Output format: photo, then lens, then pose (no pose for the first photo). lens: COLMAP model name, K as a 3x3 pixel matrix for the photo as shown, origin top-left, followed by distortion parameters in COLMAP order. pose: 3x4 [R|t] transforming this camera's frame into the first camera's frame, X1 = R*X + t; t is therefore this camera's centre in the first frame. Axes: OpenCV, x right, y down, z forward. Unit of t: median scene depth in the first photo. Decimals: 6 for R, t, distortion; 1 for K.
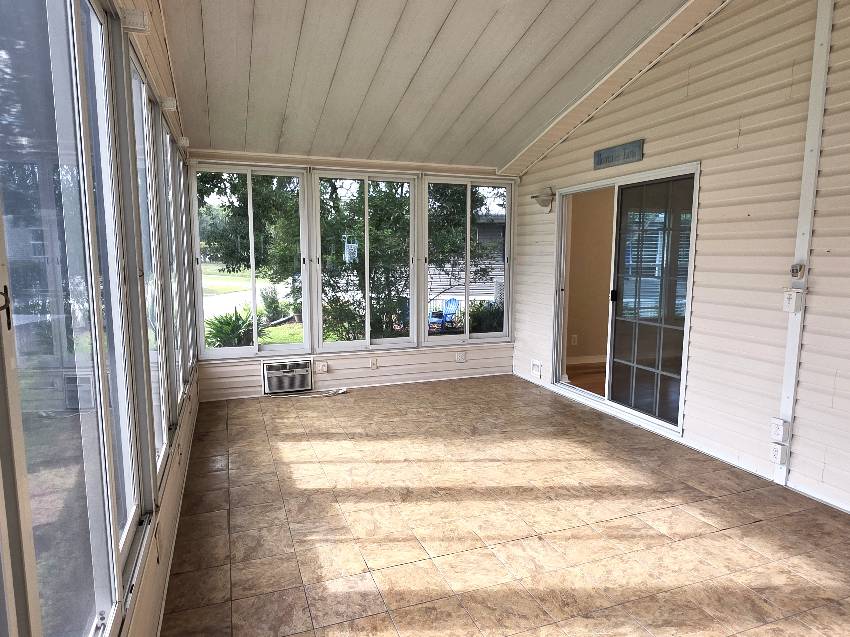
lens RADIAL K [[545.7, 0, 425.9], [0, 545.7, 324.8], [0, 0, 1]] dist [-0.001176, 0.001121]
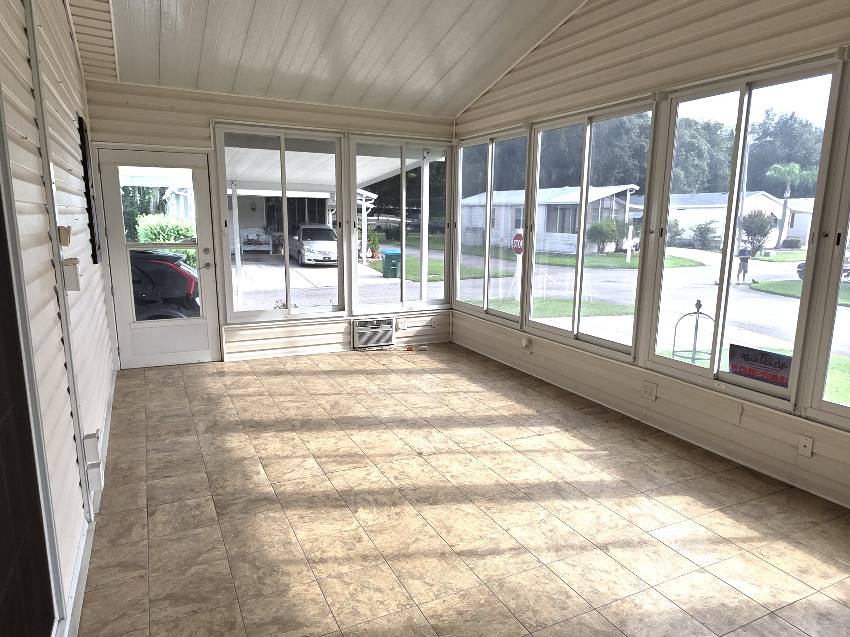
lens RADIAL K [[545.7, 0, 425.9], [0, 545.7, 324.8], [0, 0, 1]] dist [-0.001176, 0.001121]
pose [[-0.993968, 0.002544, -0.109638, 0.297904], [-0.032012, 0.949459, 0.312253, -0.235647], [0.104892, 0.313879, -0.943651, 1.856972]]
